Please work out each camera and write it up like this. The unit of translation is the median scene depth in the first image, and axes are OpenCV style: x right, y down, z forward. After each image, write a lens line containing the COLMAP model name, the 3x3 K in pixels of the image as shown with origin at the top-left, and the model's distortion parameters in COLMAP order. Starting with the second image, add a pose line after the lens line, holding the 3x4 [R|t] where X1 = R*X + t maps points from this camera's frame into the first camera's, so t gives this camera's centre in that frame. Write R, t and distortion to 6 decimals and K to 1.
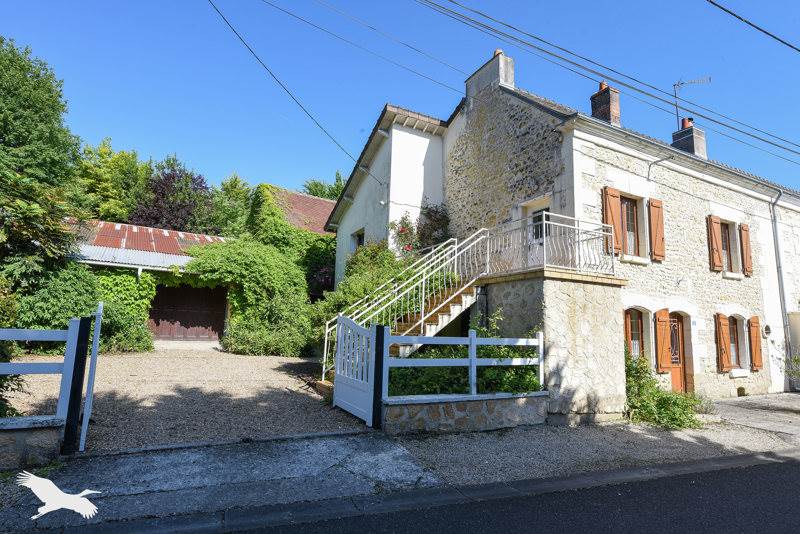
lens RADIAL K [[427.9, 0, 401.3], [0, 427.9, 268.2], [0, 0, 1]] dist [0.000281, -0.000100]
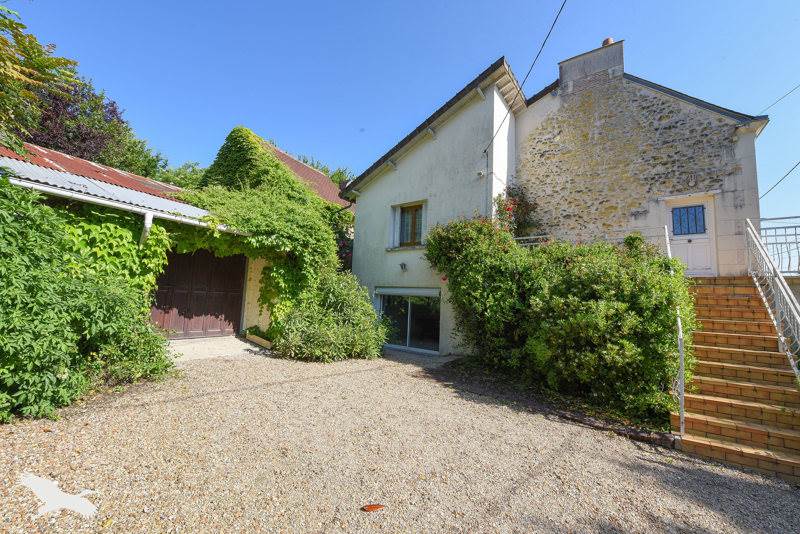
lens RADIAL K [[320.1, 0, 399.0], [0, 320.1, 266.8], [0, 0, 1]] dist [-0.013680, -0.000132]
pose [[0.896594, 0.053614, 0.439597, -0.499179], [-0.080345, 0.995864, 0.042415, 0.022044], [-0.435505, -0.073348, 0.897193, 0.518379]]
